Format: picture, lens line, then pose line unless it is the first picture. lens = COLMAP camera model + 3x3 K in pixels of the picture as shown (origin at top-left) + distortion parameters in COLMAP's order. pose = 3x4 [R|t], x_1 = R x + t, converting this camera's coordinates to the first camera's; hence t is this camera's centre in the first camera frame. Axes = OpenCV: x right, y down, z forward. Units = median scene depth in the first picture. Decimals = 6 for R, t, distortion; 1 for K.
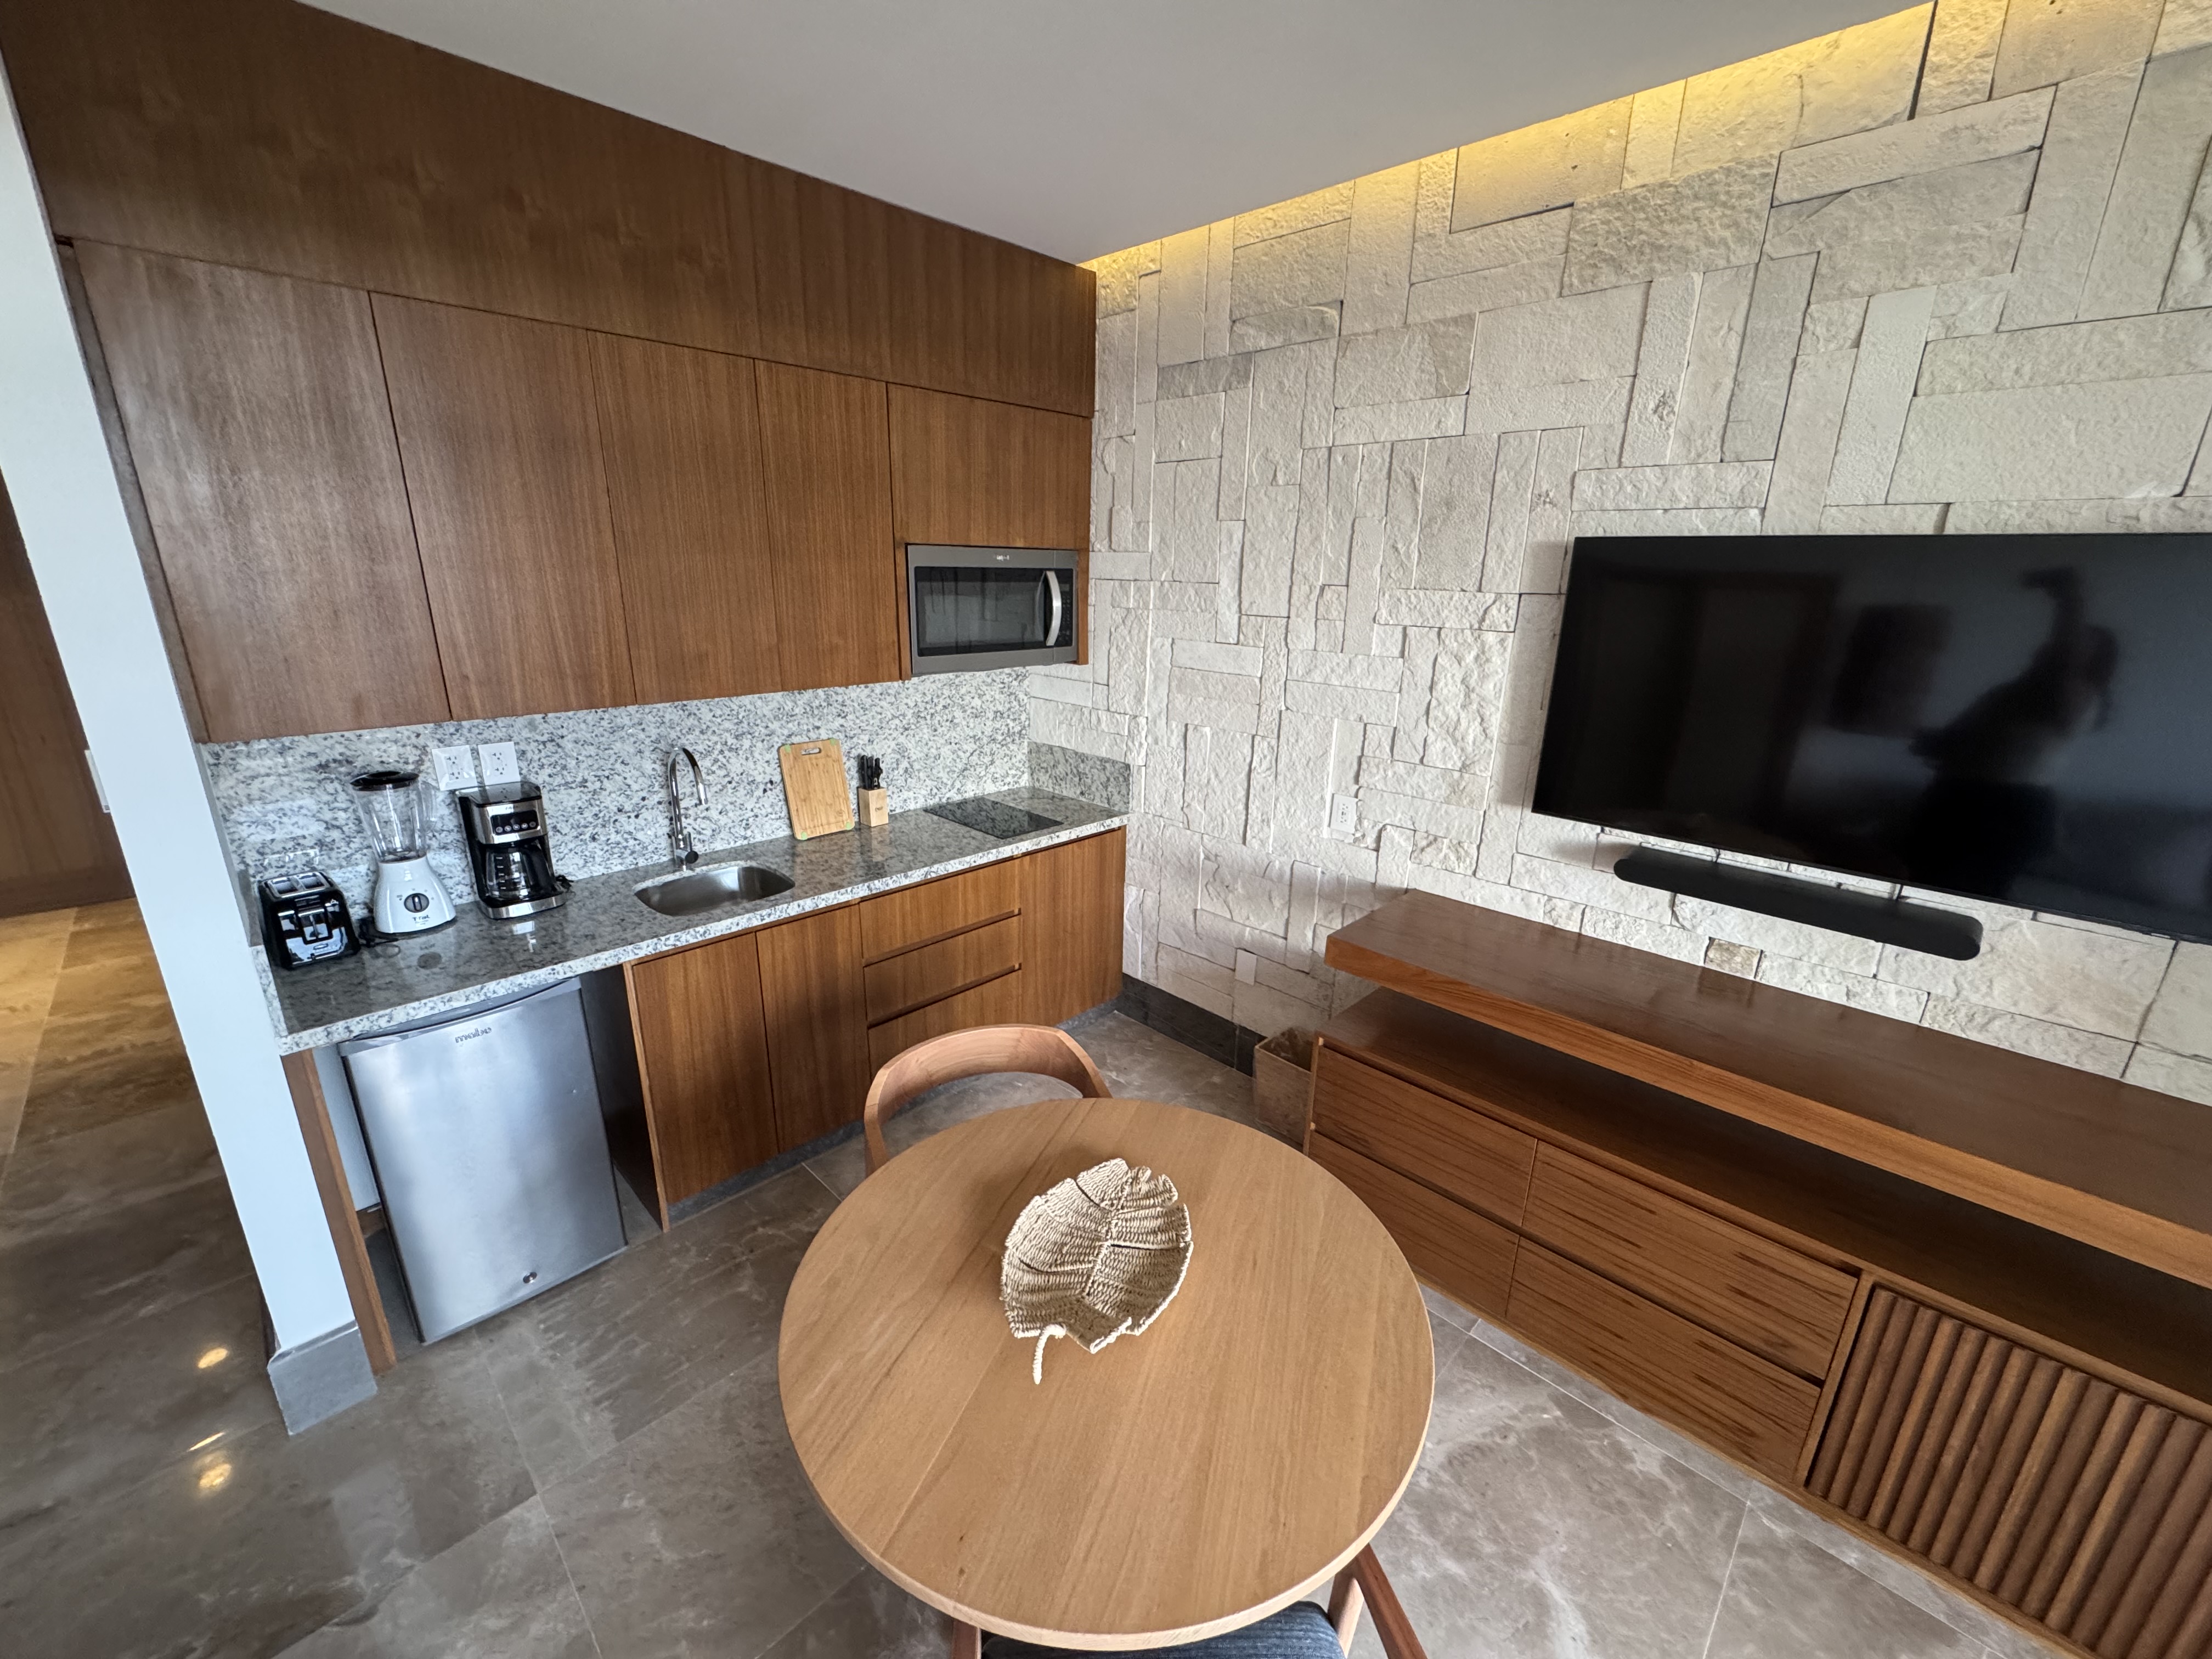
lens RADIAL K [[881.9, 0, 1098.7], [0, 881.9, 825.5], [0, 0, 1]] dist [-0.002691, 0.000248]
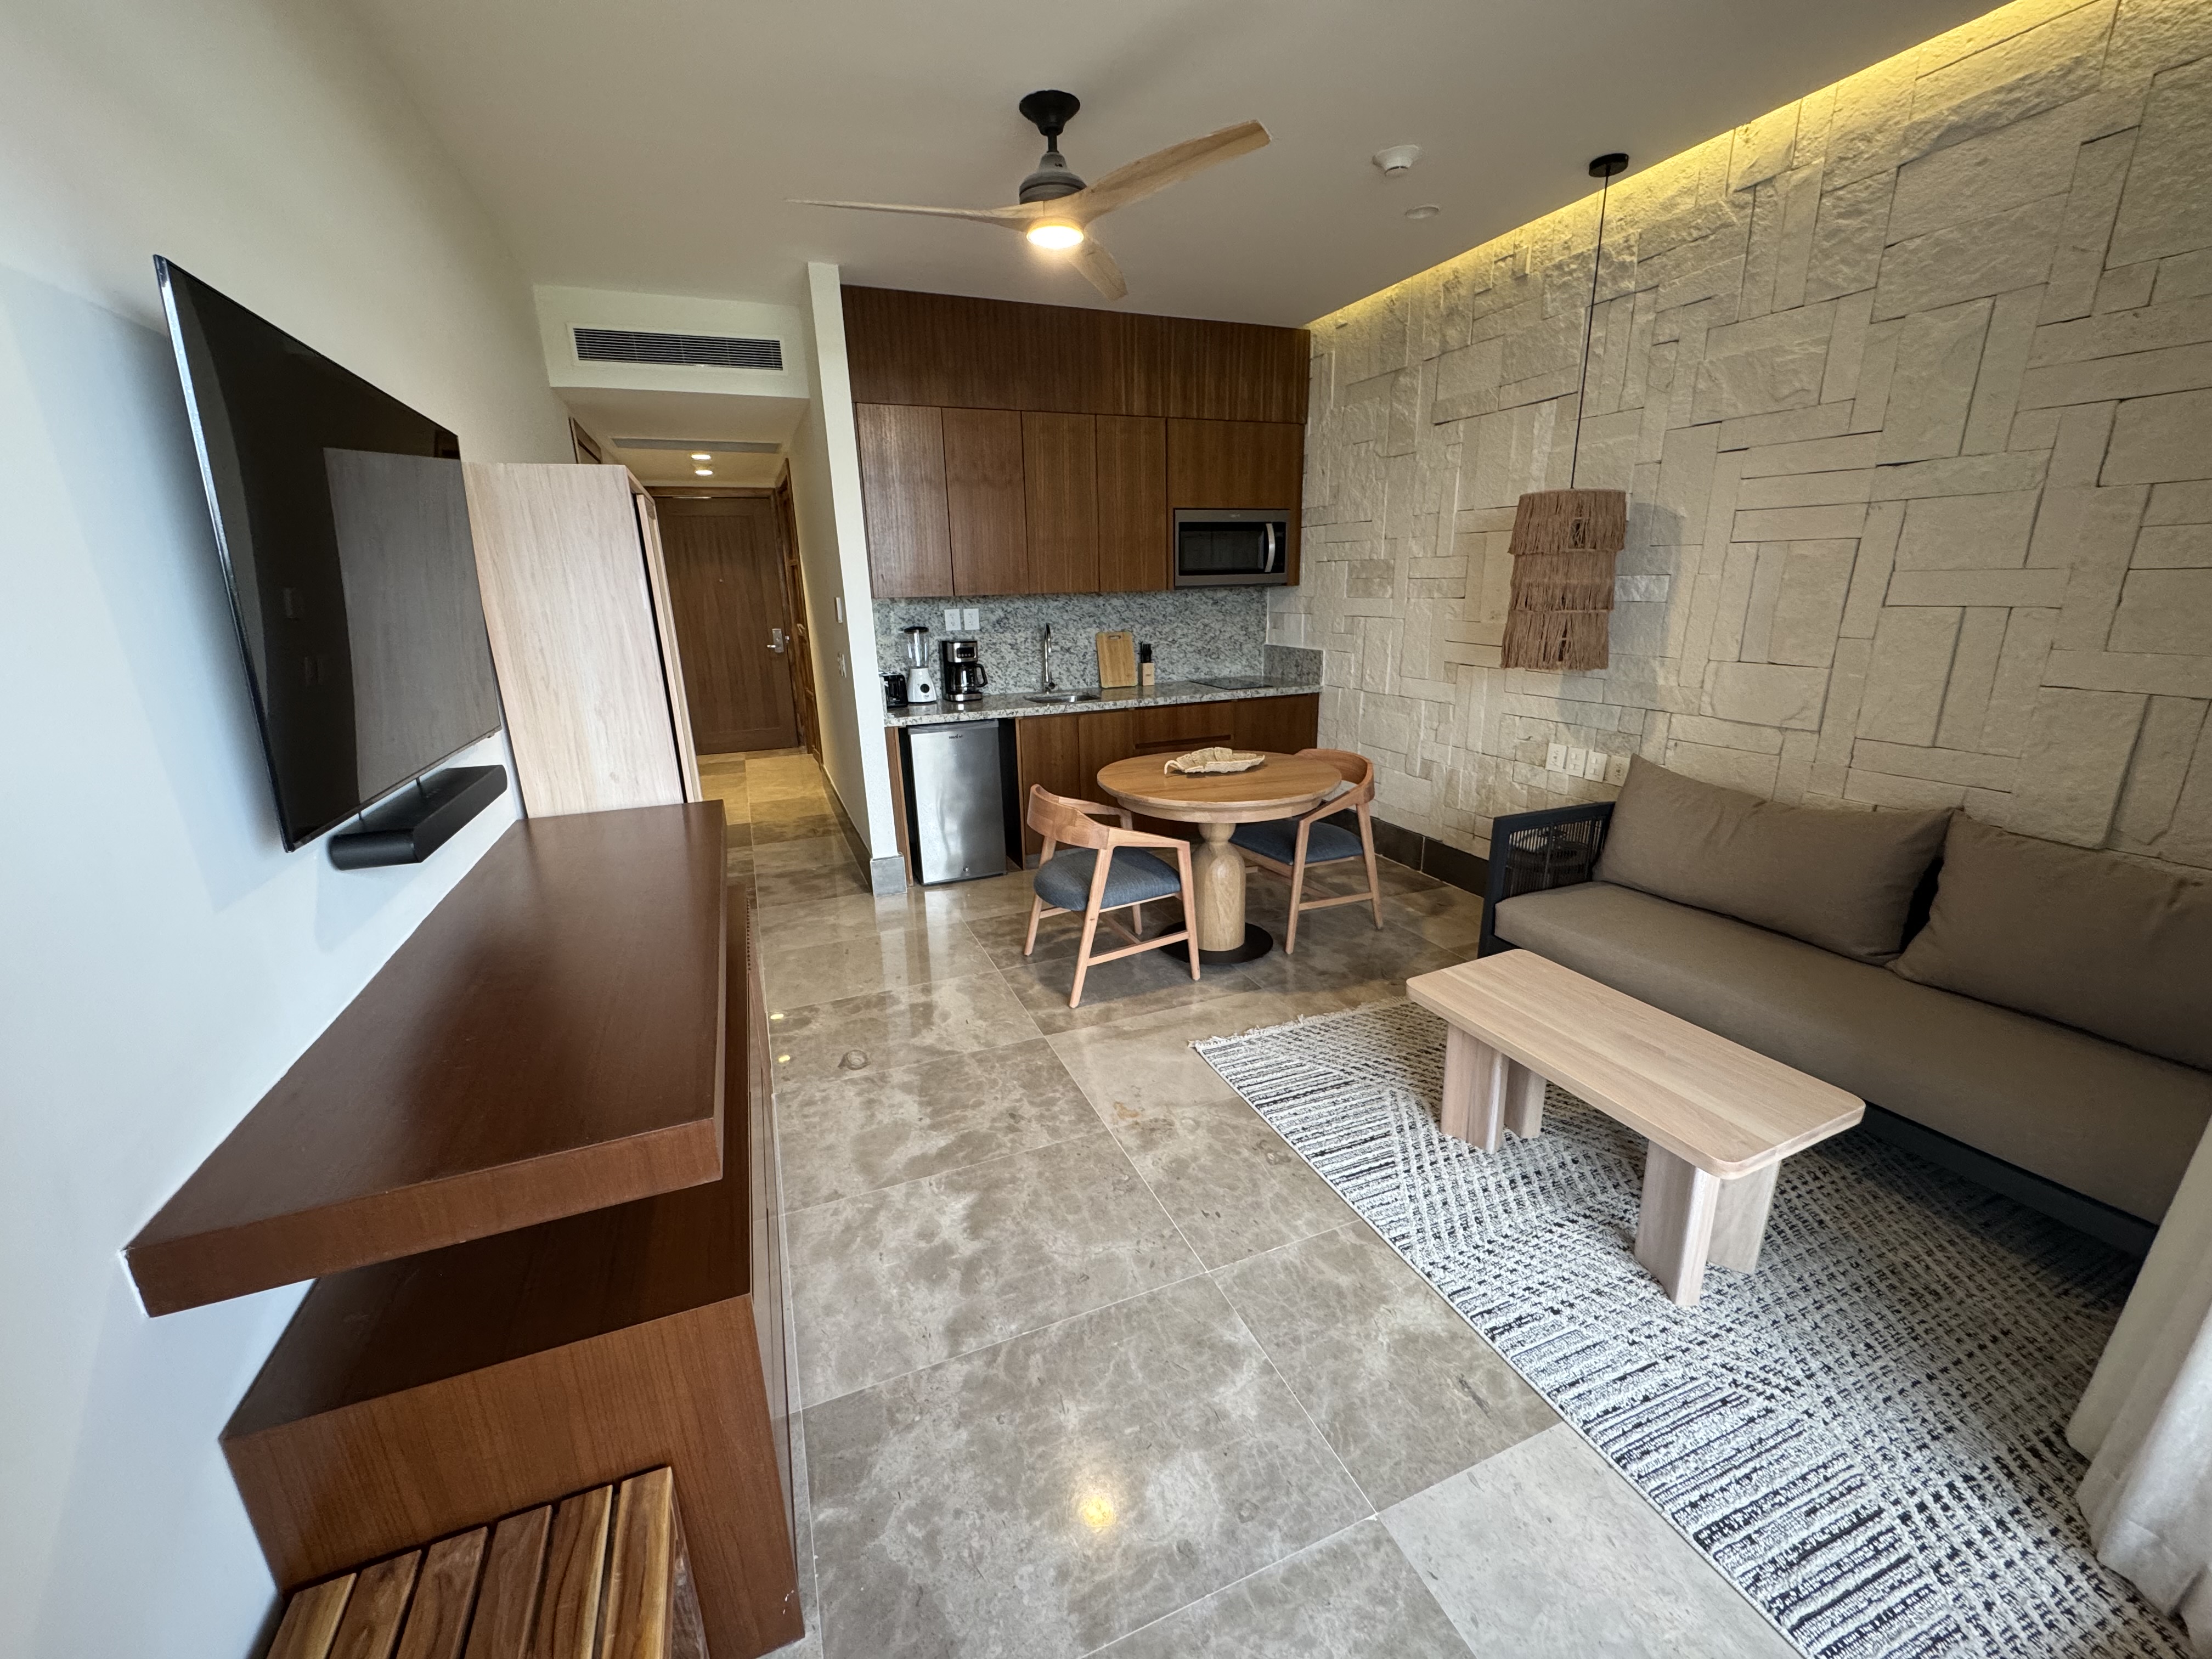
lens RADIAL K [[881.9, 0, 1111.8], [0, 881.9, 816.4], [0, 0, 1]] dist [-0.002691, 0.000248]
pose [[0.932694, 0.055616, -0.356354, 0.327667], [-0.066949, 0.997565, -0.019536, 0.335782], [0.354400, 0.042079, 0.934147, -0.644927]]
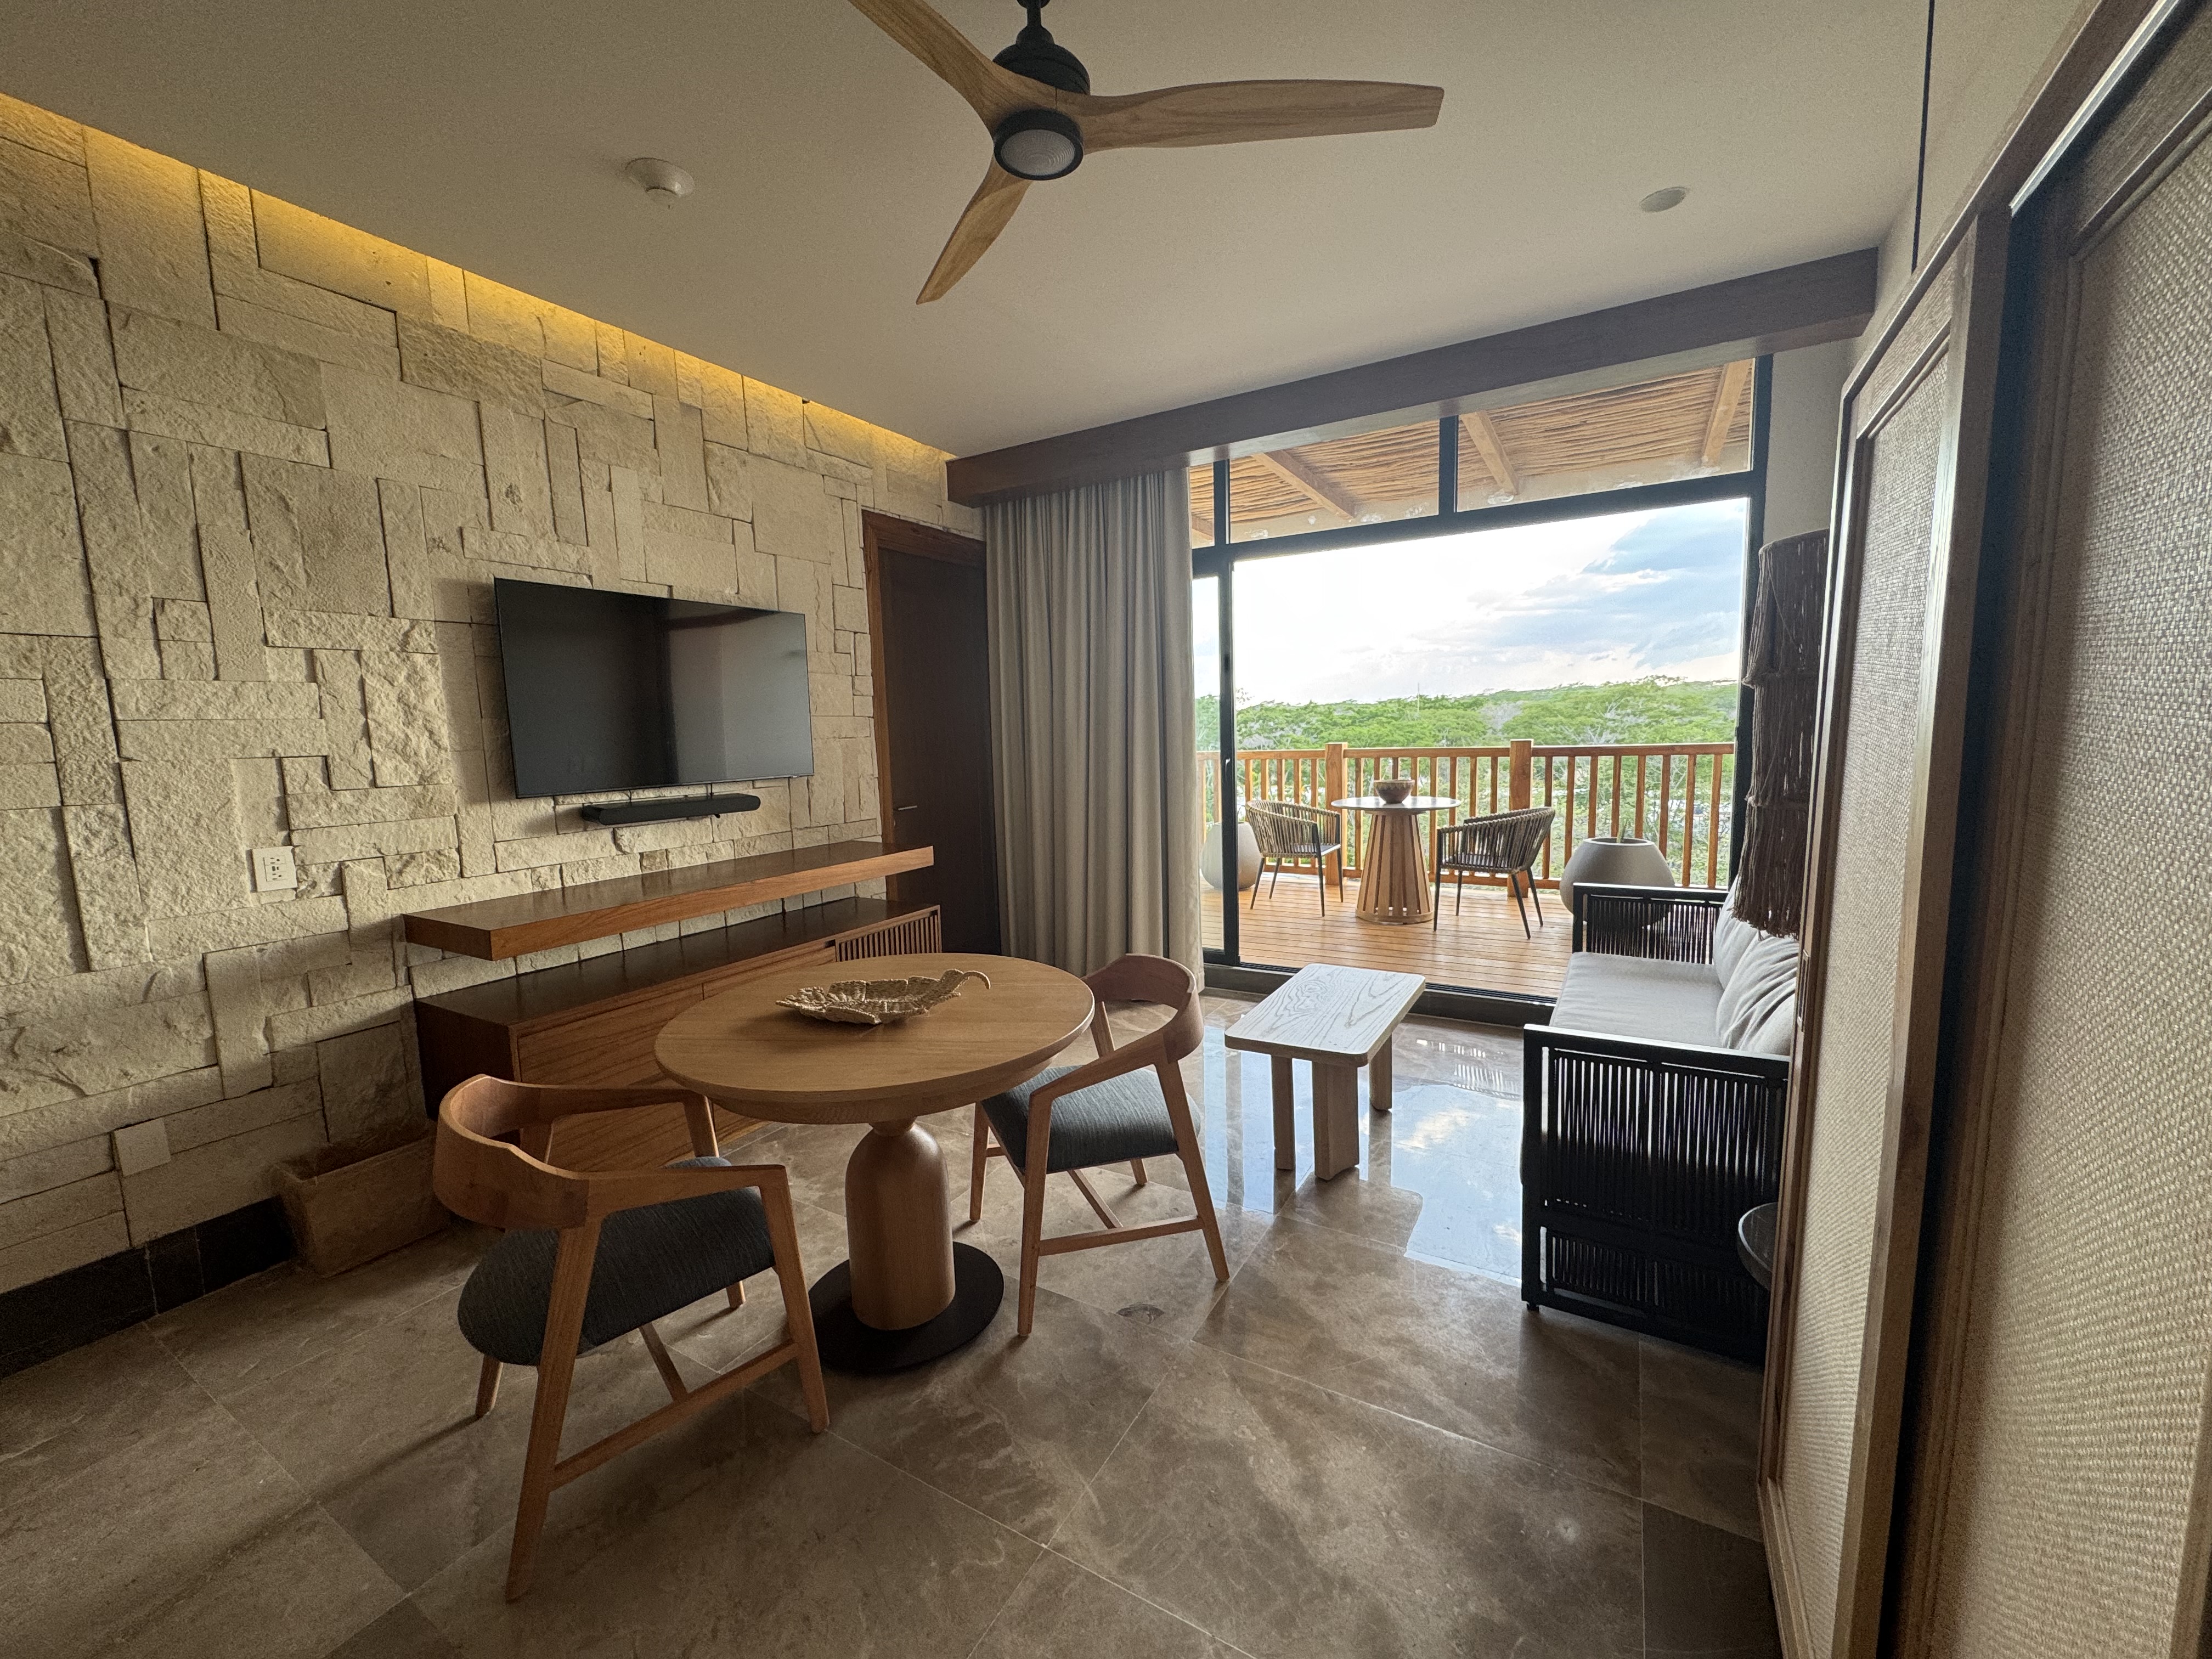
lens RADIAL K [[881.9, 0, 1114.1], [0, 881.9, 828.2], [0, 0, 1]] dist [-0.002691, 0.000248]
pose [[-0.260339, -0.117858, 0.958297, -0.780083], [0.299917, 0.933552, 0.196293, 0.027461], [-0.917755, 0.338512, -0.207692, 0.447924]]
